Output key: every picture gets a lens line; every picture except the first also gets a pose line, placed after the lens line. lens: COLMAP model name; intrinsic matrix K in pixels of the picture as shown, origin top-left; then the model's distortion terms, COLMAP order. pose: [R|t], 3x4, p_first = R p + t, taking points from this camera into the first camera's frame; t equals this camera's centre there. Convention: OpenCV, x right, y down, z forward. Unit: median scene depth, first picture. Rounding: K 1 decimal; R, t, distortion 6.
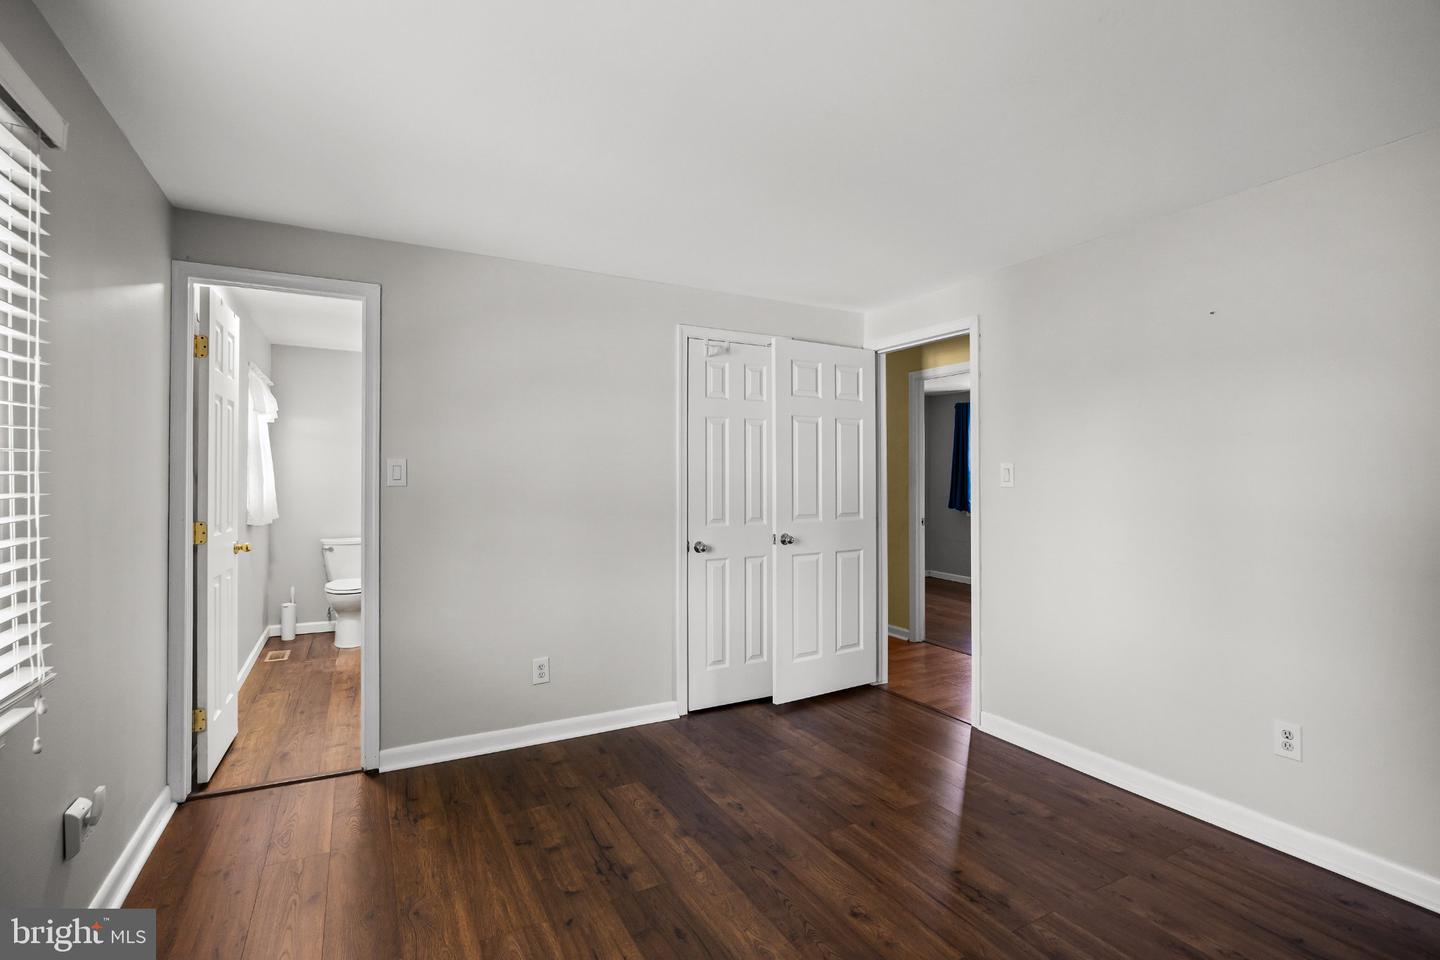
lens RADIAL K [[664.1, 0, 719.5], [0, 664.1, 473.8], [0, 0, 1]] dist [-0.008569, -0.000418]
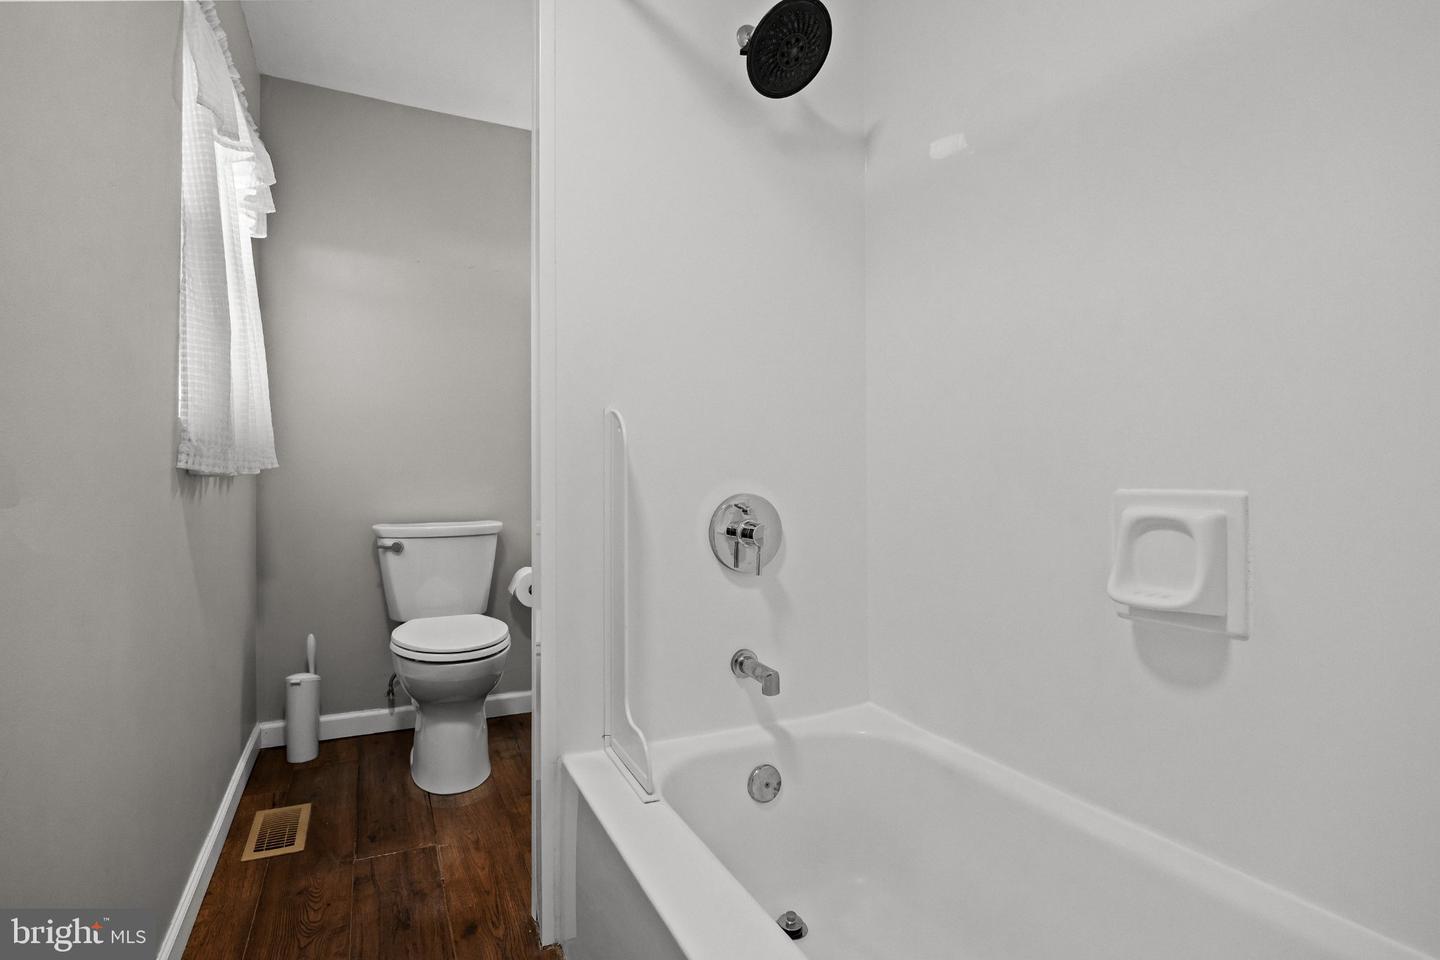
lens RADIAL K [[734.0, 0, 724.4], [0, 734.0, 479.1], [0, 0, 1]] dist [-0.003921, 0.000142]
pose [[0.999068, 0.008386, -0.042338, -0.362733], [-0.007452, 0.999726, 0.022188, 0.058236], [0.042513, -0.021852, 0.998857, 0.544964]]
